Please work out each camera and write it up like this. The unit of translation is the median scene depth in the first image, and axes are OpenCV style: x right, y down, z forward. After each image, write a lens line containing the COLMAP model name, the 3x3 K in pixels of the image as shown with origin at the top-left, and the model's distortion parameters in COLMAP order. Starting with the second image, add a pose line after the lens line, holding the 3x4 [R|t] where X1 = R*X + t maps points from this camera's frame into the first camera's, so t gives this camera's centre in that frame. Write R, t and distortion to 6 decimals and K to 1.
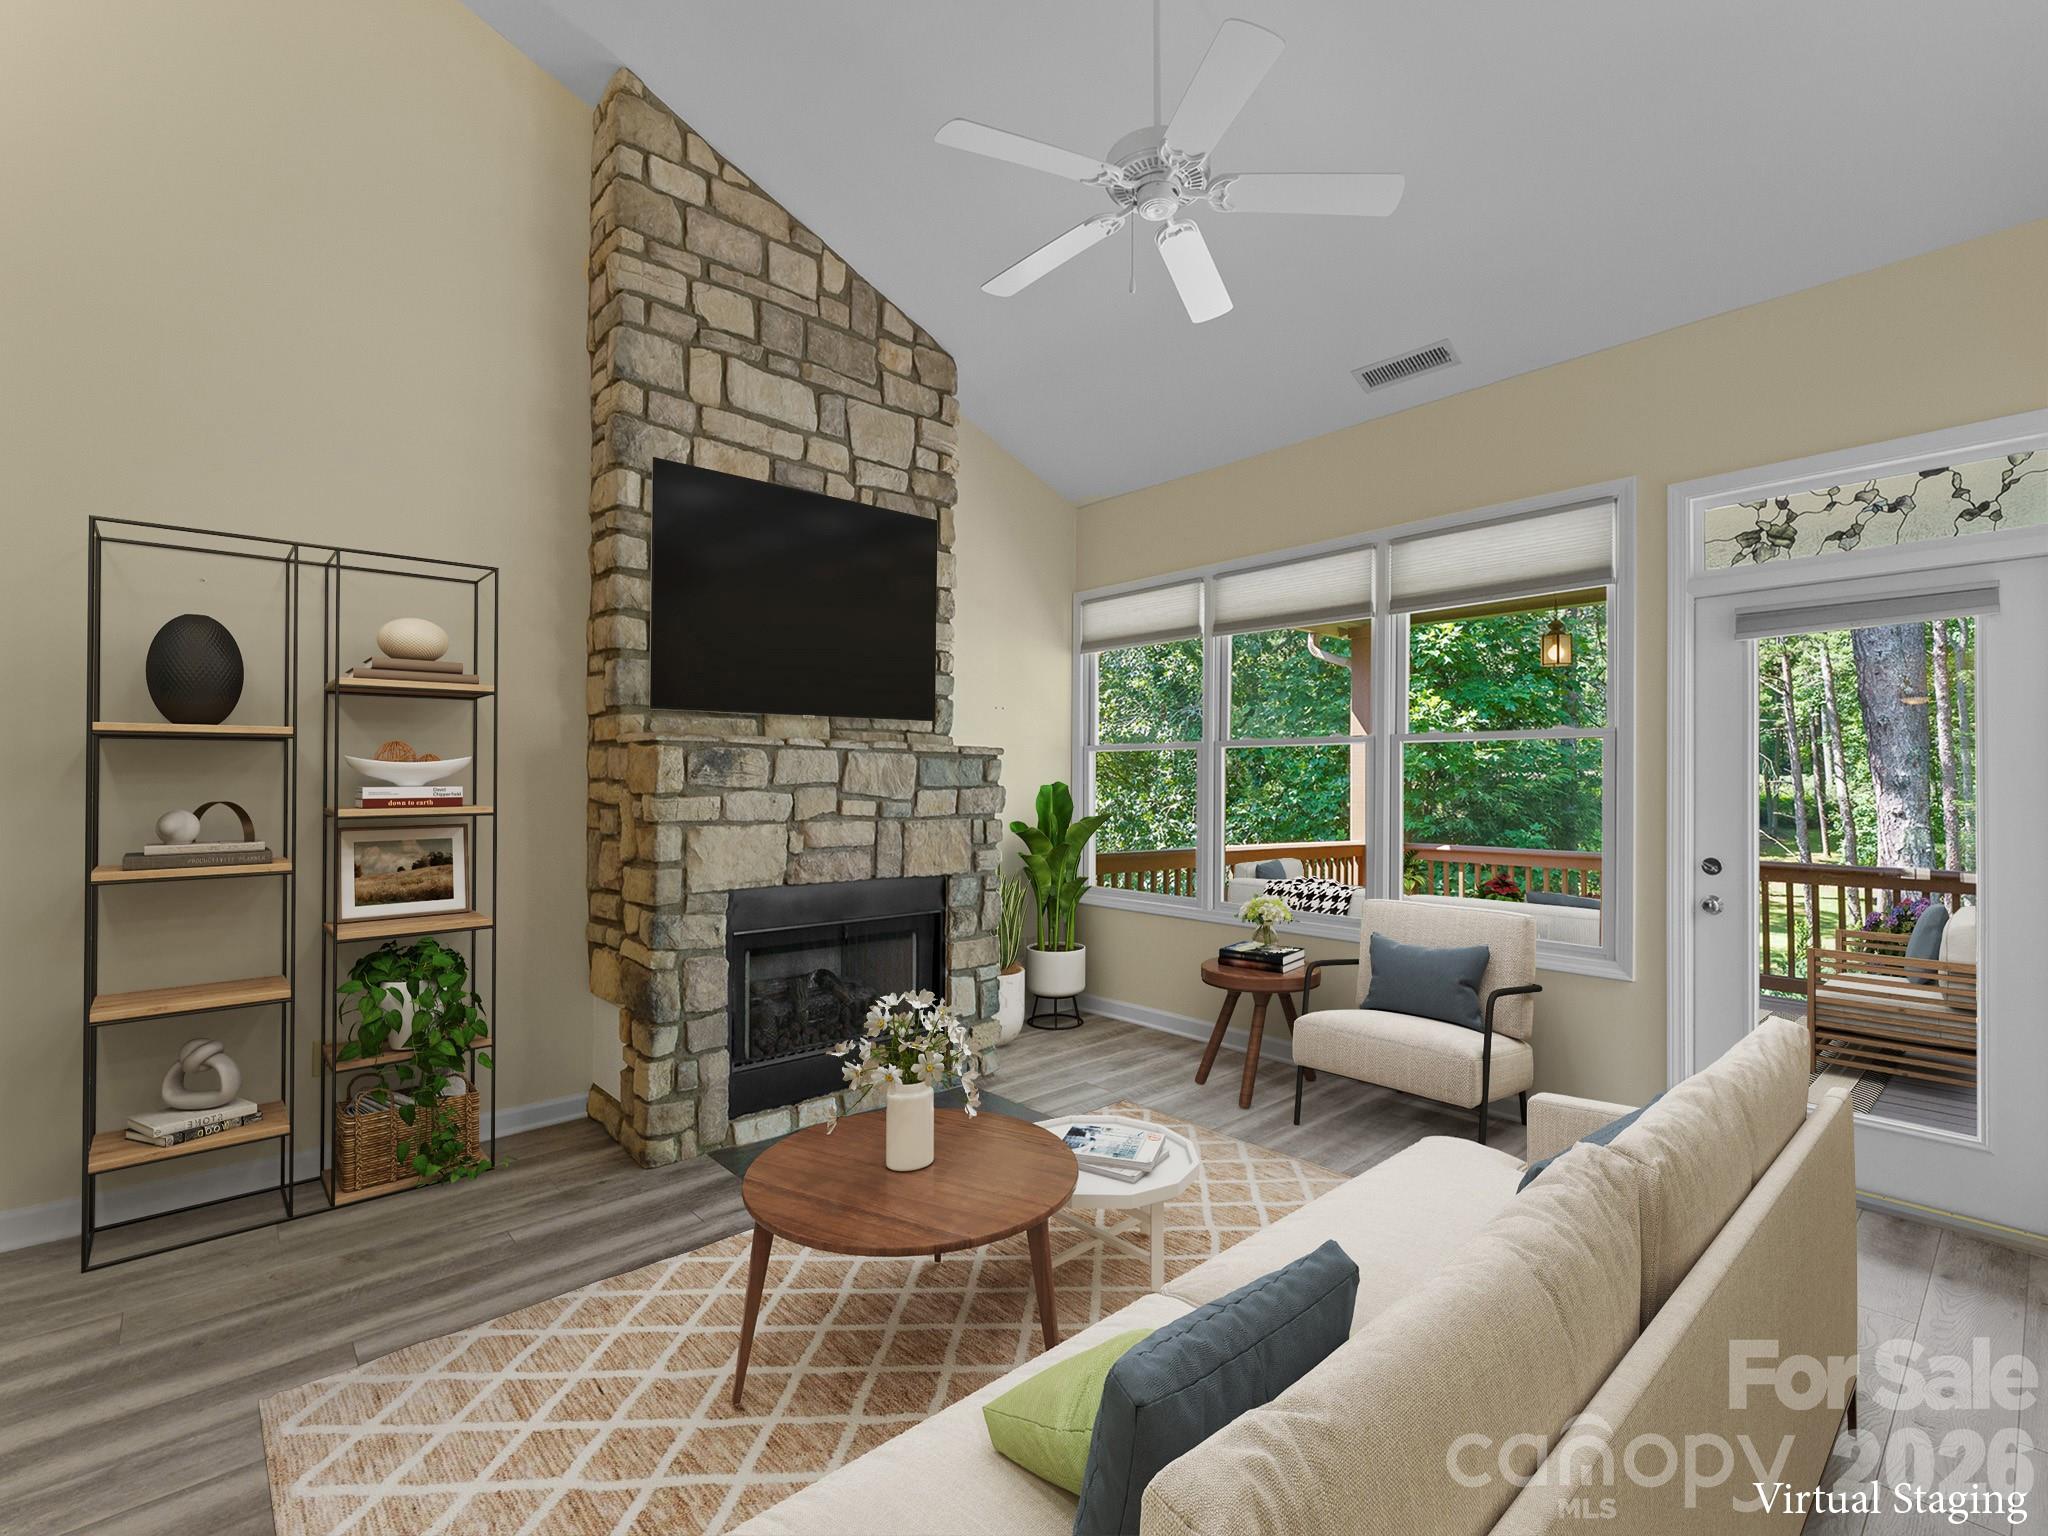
lens RADIAL K [[930.1, 0, 1013.1], [0, 930.1, 757.7], [0, 0, 1]] dist [0.003778, -0.000091]
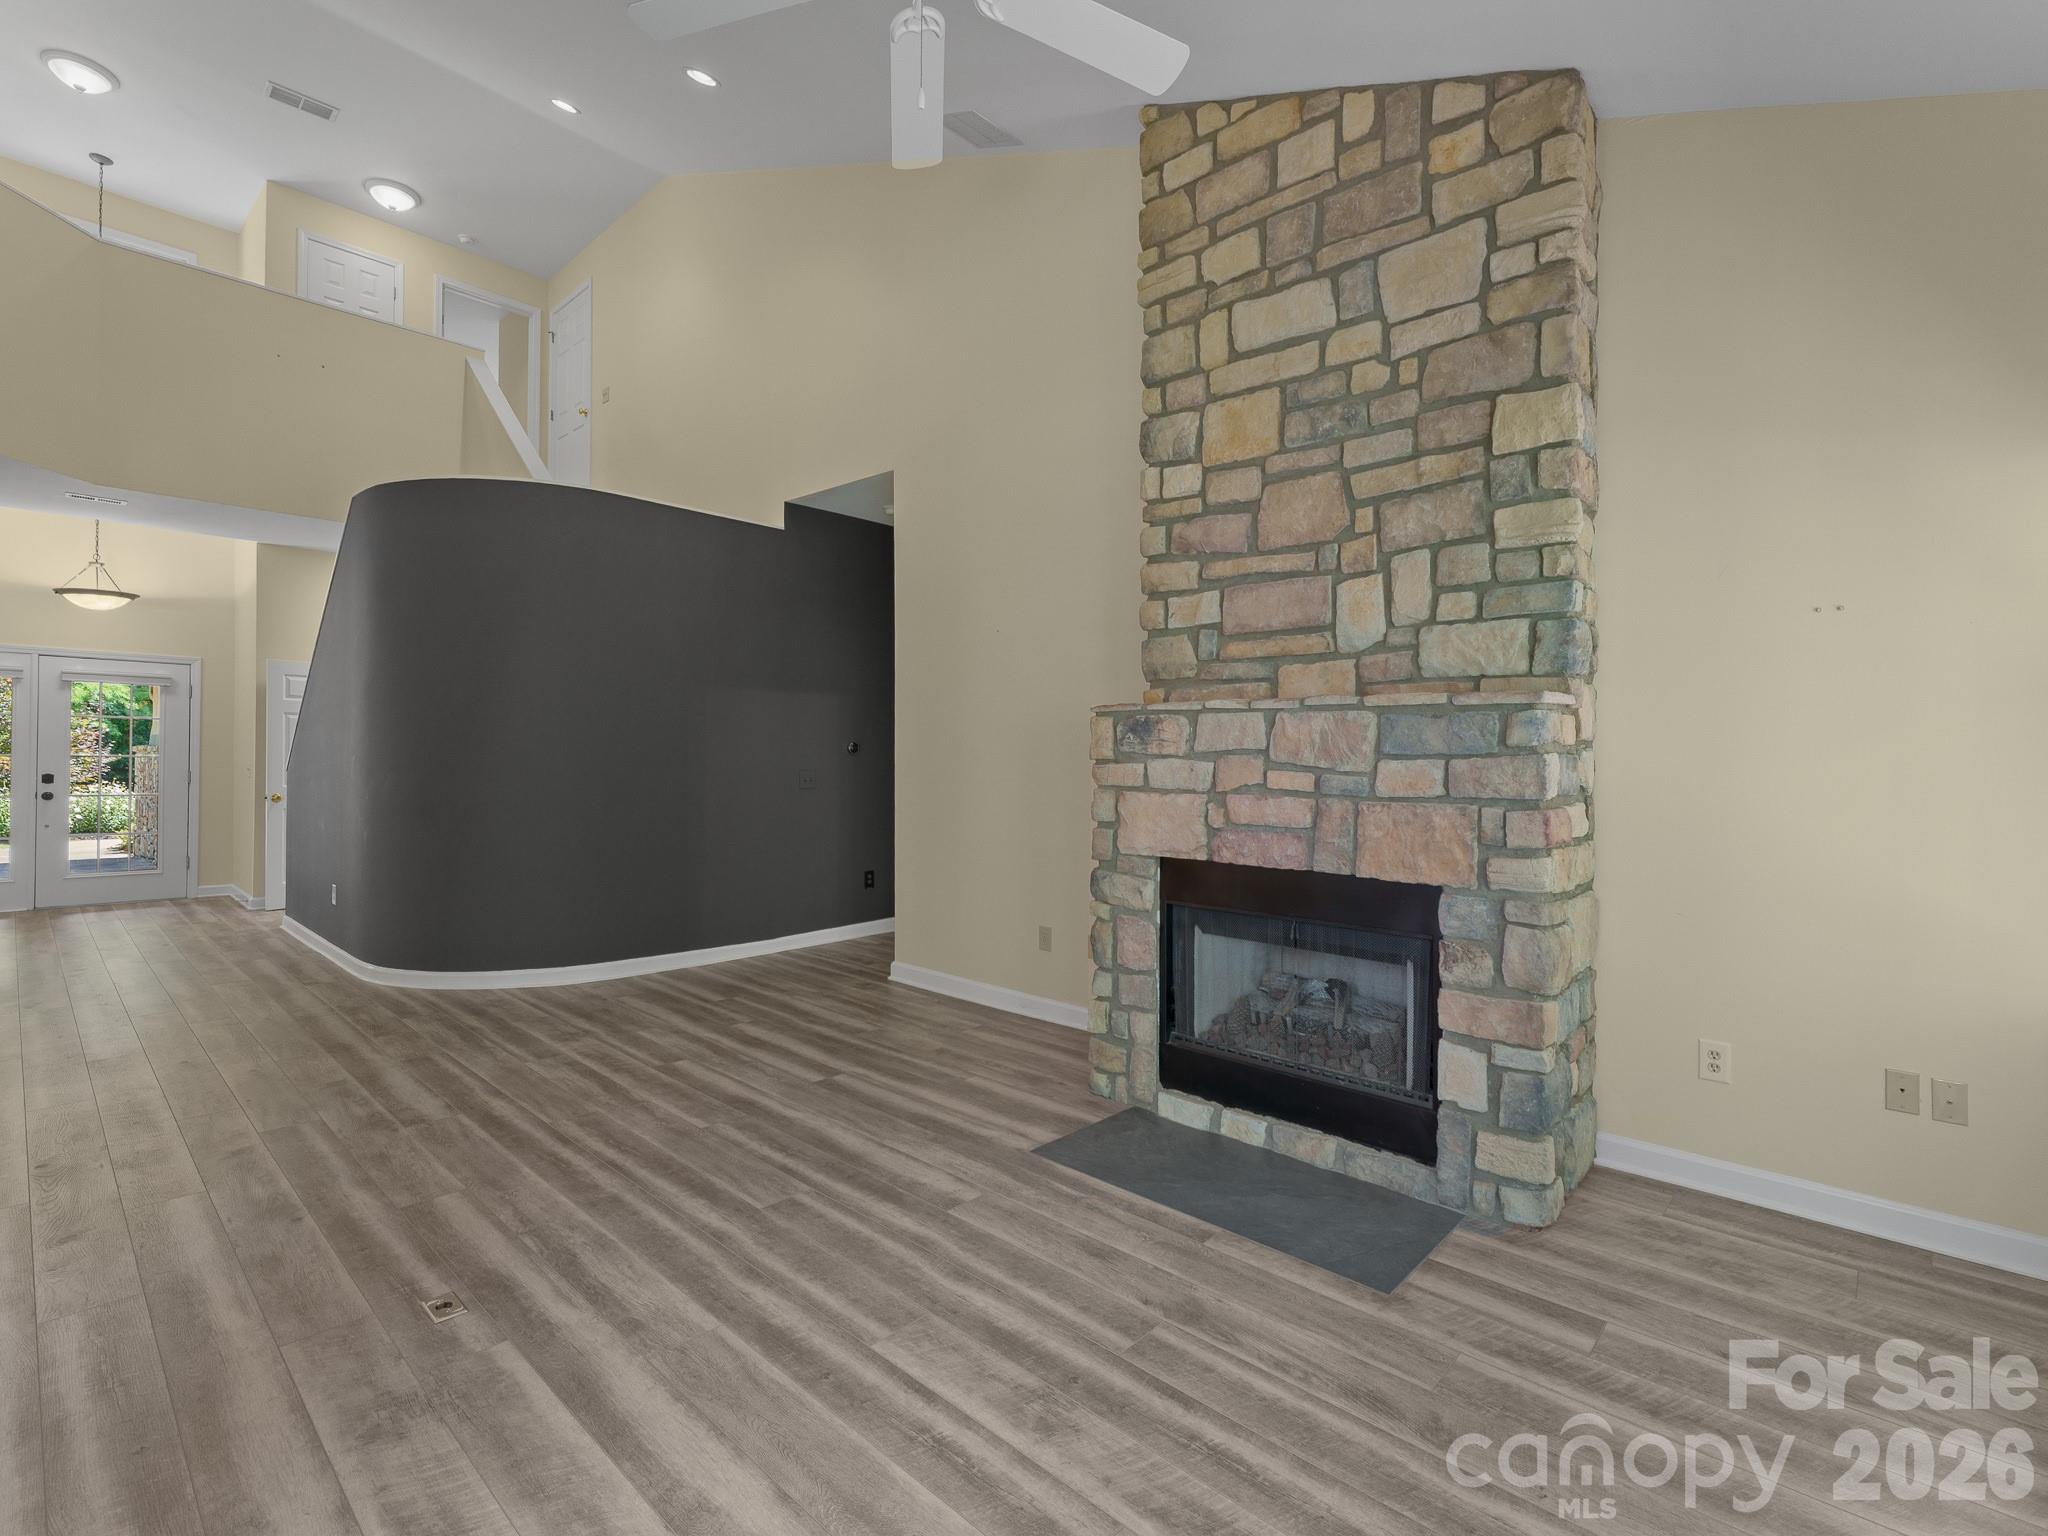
lens RADIAL K [[930.1, 0, 1023.6], [0, 930.1, 752.5], [0, 0, 1]] dist [0.003778, -0.000091]
pose [[0.108260, -0.012285, -0.994047, 0.620481], [0.013629, 0.999848, -0.010872, 0.035248], [0.994029, -0.012371, 0.108411, 0.686459]]
